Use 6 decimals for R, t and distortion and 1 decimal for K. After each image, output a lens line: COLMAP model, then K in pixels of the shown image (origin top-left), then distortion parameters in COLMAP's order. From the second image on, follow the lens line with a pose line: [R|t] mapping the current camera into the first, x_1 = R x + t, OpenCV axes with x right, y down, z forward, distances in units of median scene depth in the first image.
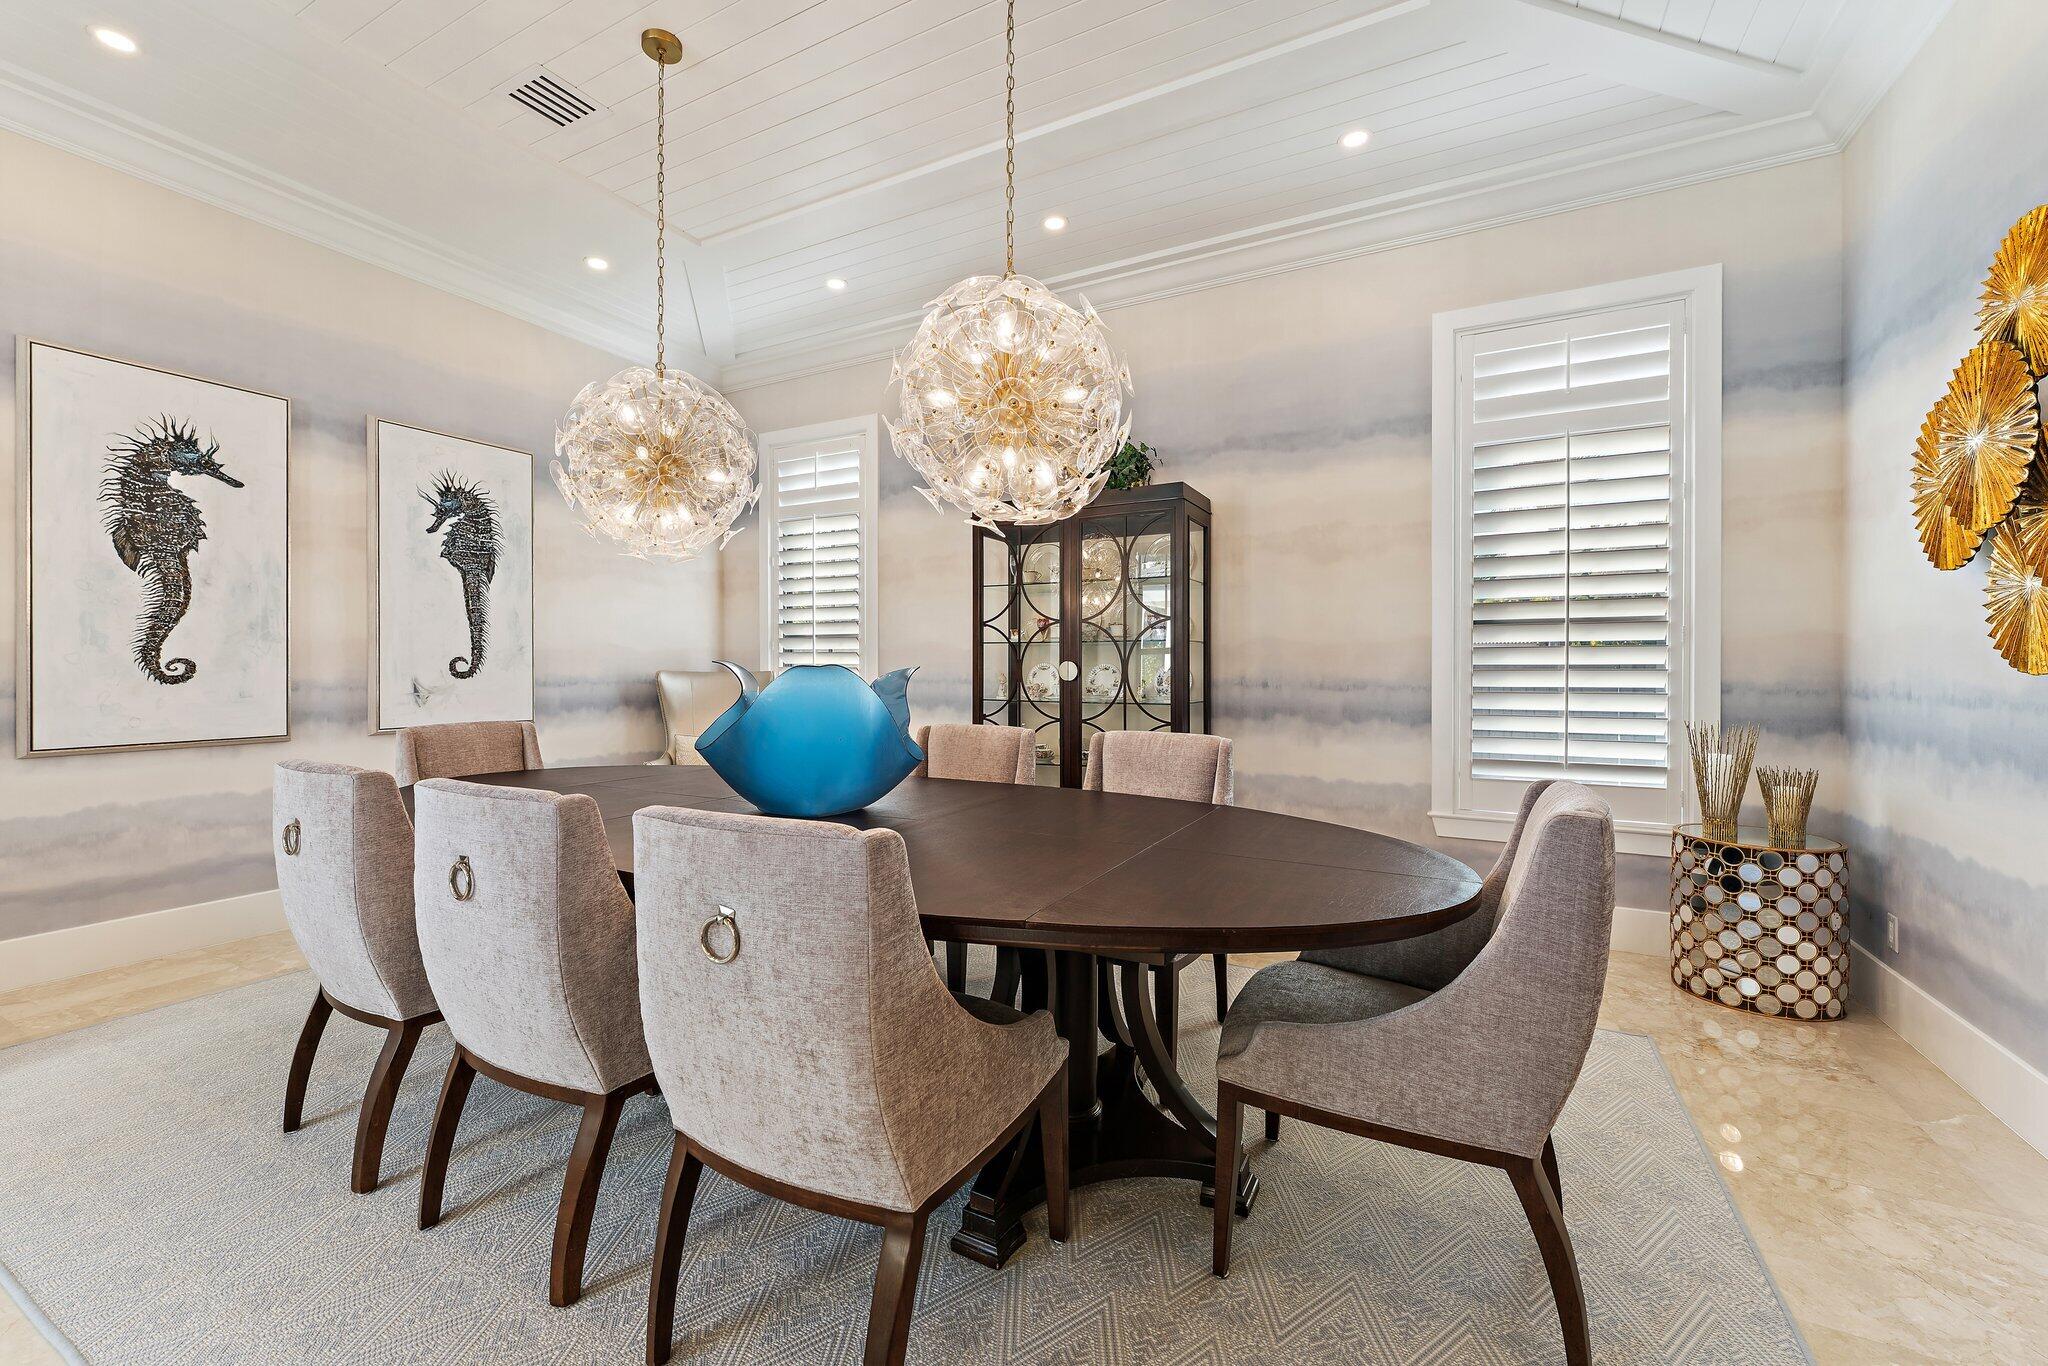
lens RADIAL K [[830.7, 0, 1022.9], [0, 830.7, 668.3], [0, 0, 1]] dist [0.003272, -0.000882]
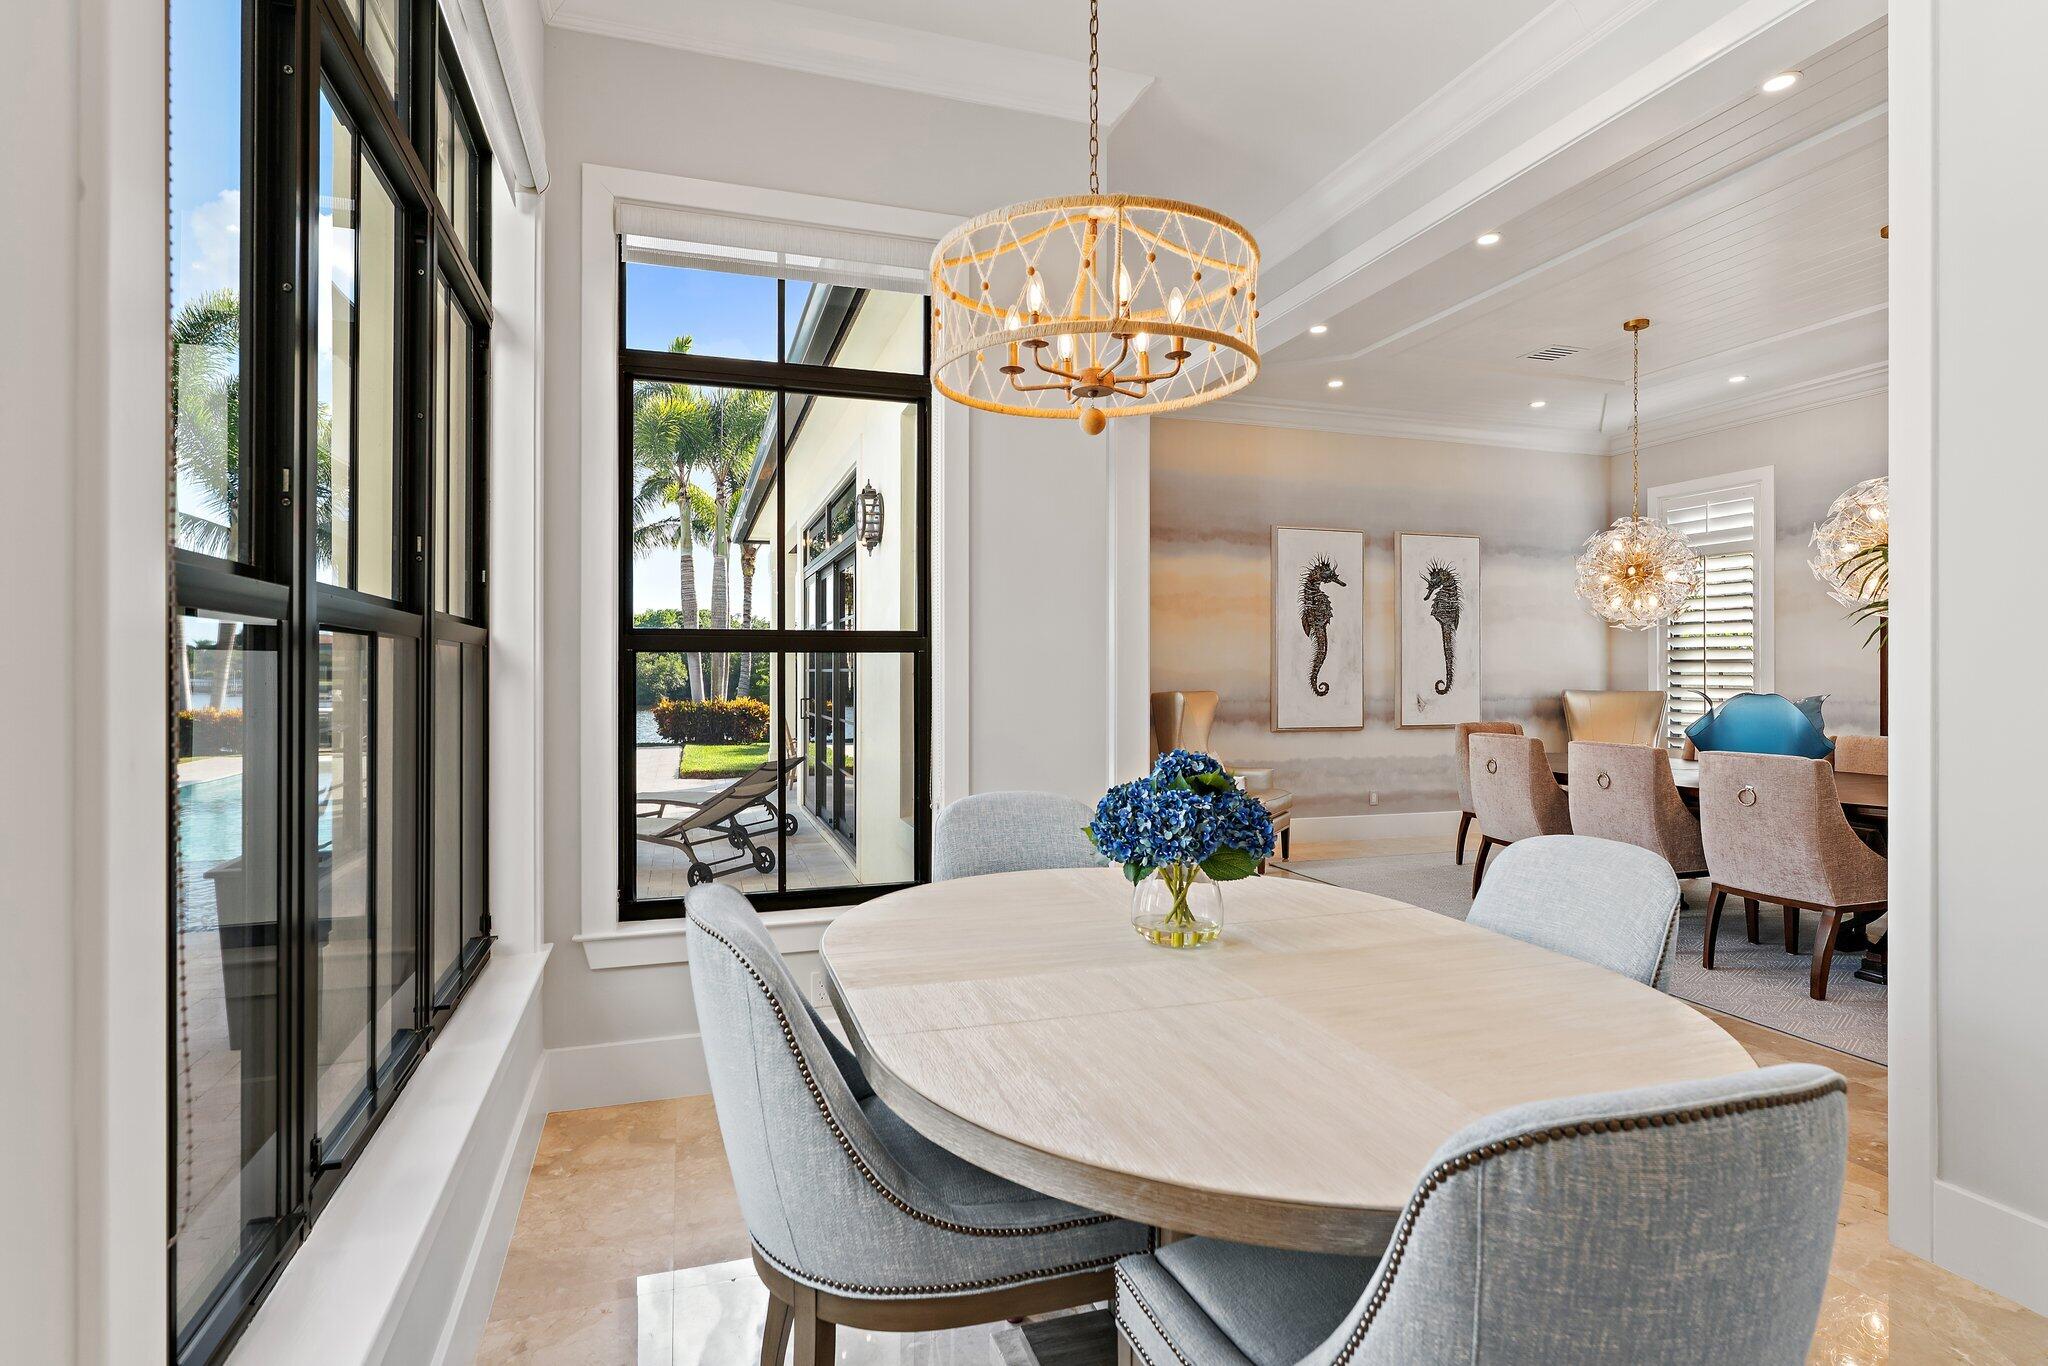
lens RADIAL K [[1041.8, 0, 1013.3], [0, 1041.8, 669.4], [0, 0, 1]] dist [0.001683, -0.000477]
pose [[0.718083, -0.001014, -0.695956, 0.102439], [-0.003649, 0.999980, -0.005221, -0.025087], [0.695948, 0.006289, 0.718065, -1.097855]]
